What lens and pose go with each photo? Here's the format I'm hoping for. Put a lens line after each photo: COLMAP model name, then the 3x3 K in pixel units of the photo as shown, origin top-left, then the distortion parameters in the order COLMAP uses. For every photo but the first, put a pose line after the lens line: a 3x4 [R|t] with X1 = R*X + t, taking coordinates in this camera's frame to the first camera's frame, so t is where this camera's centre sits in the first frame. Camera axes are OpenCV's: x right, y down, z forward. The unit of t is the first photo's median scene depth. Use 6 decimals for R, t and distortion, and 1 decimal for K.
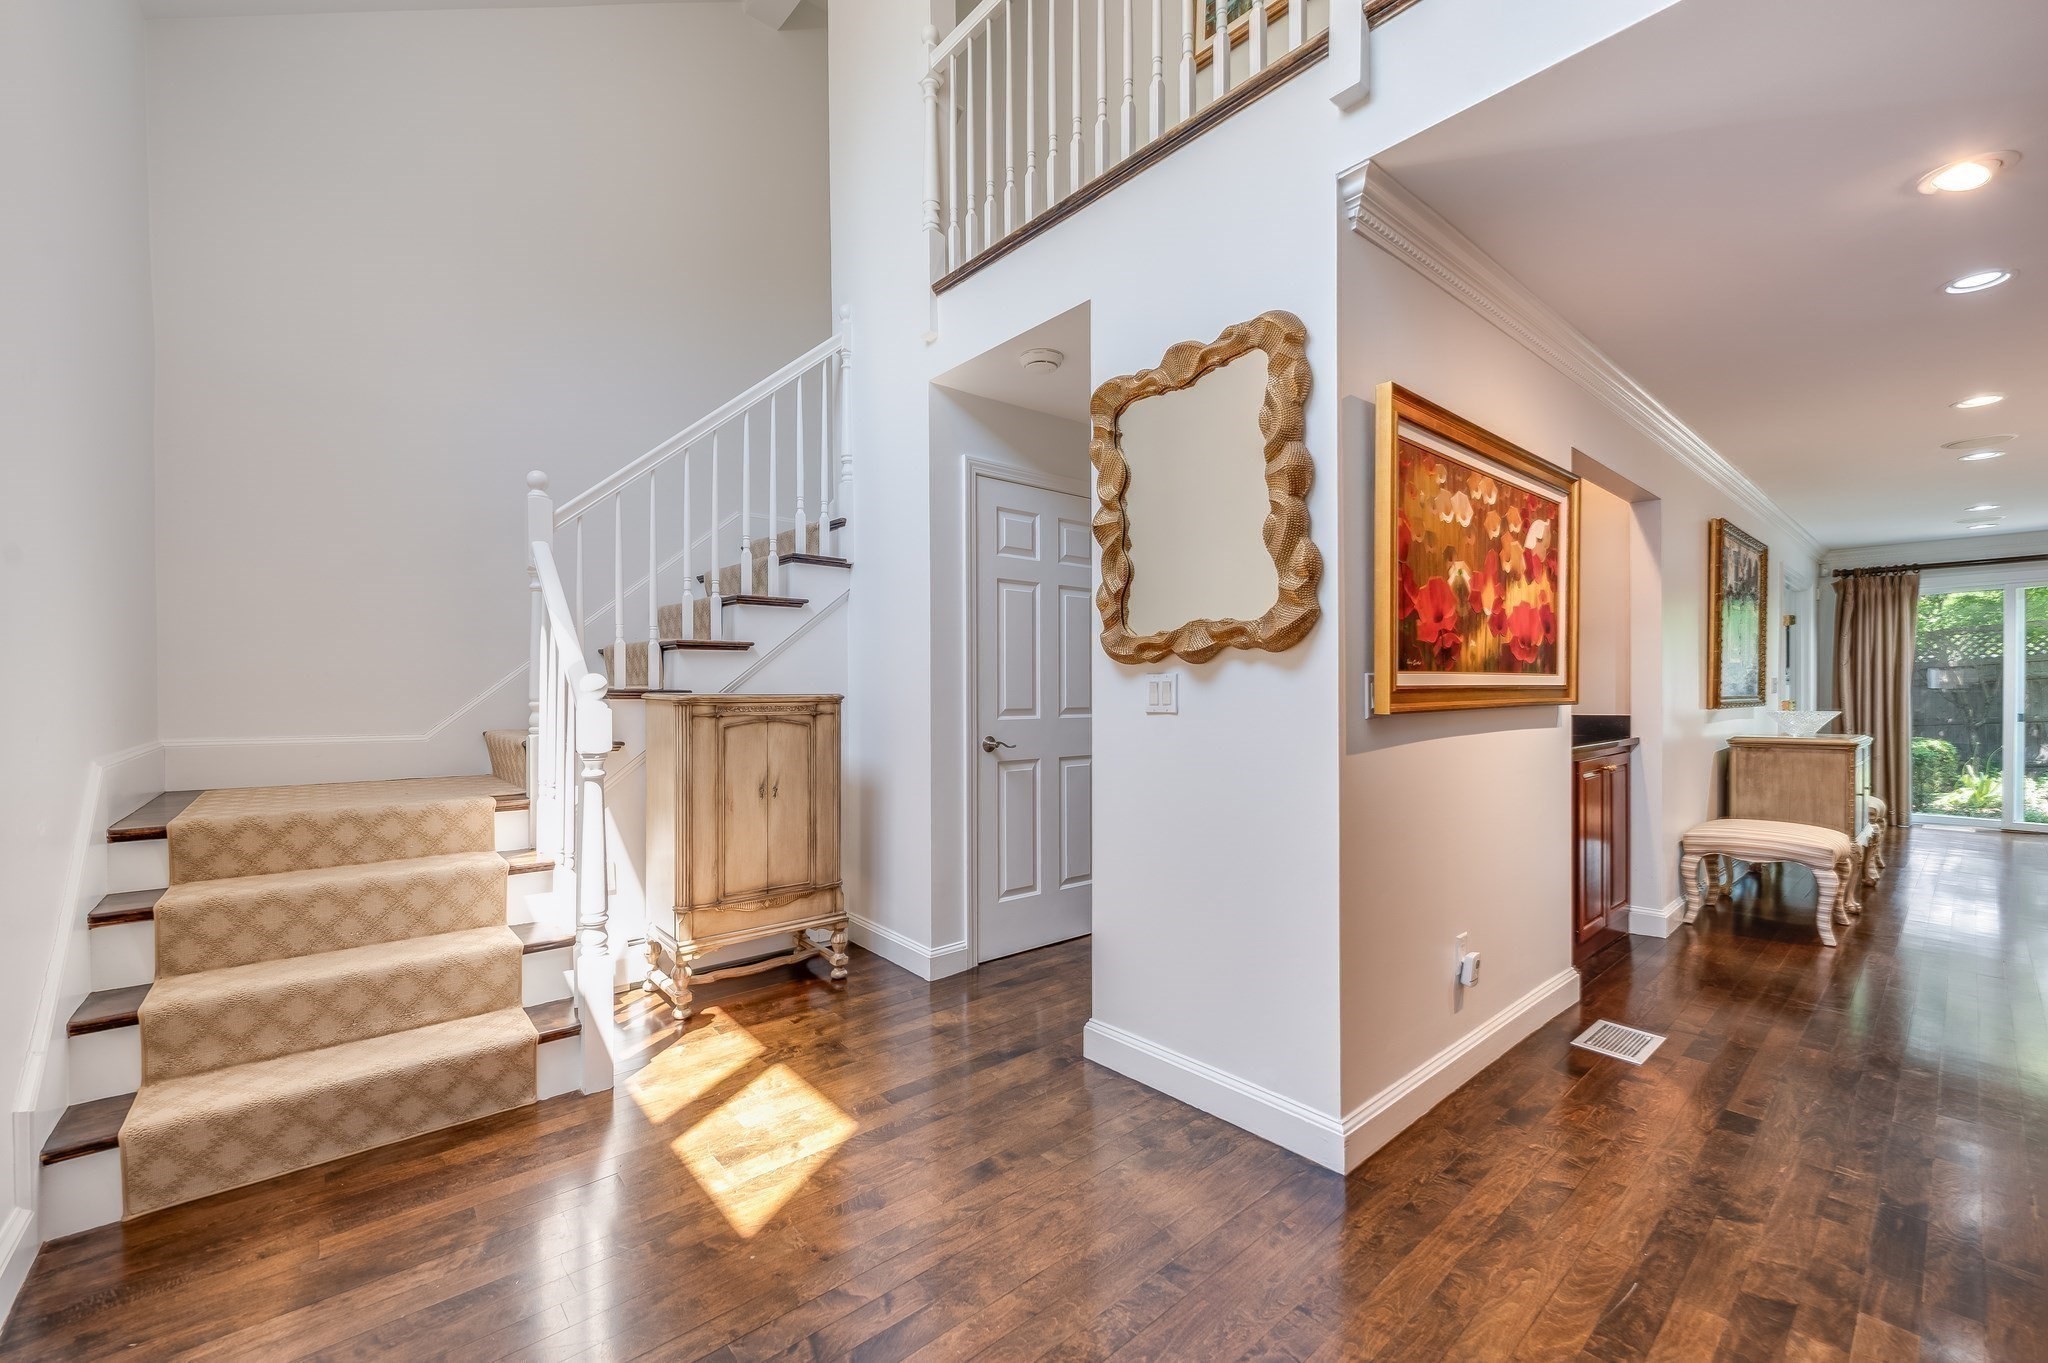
lens RADIAL K [[857.3, 0, 1025.2], [0, 857.3, 713.5], [0, 0, 1]] dist [0.000156, -0.000211]
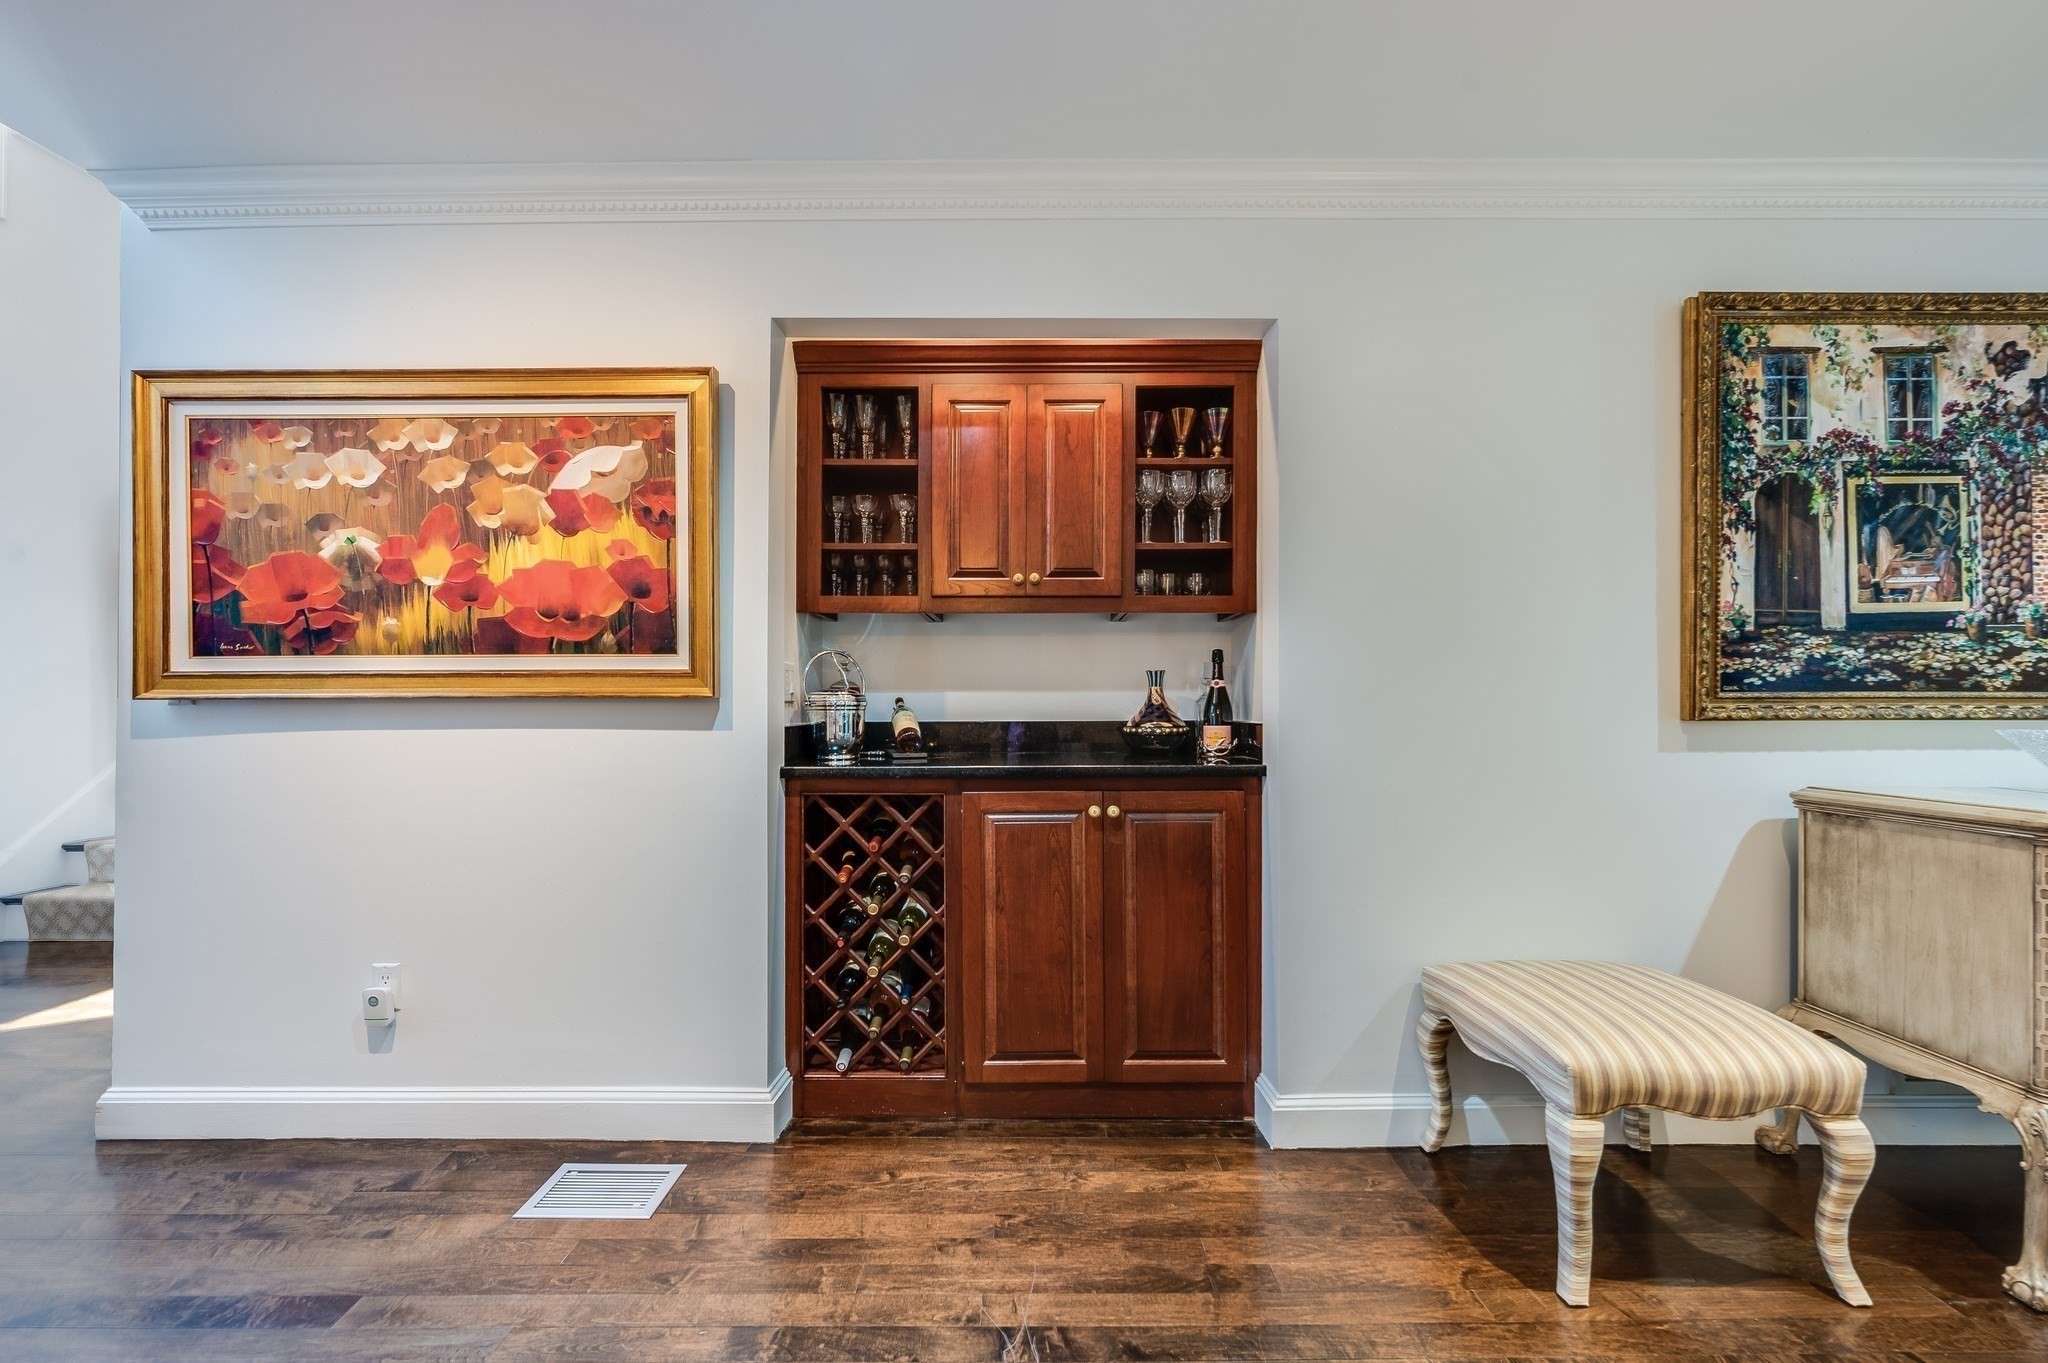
lens RADIAL K [[856.6, 0, 1021.3], [0, 856.6, 699.1], [0, 0, 1]] dist [-0.000028, -0.000067]
pose [[0.743005, 0.008713, -0.669230, 1.411743], [-0.019705, 0.999767, -0.008862, -0.008784], [0.668996, 0.019772, 0.743003, 0.719170]]
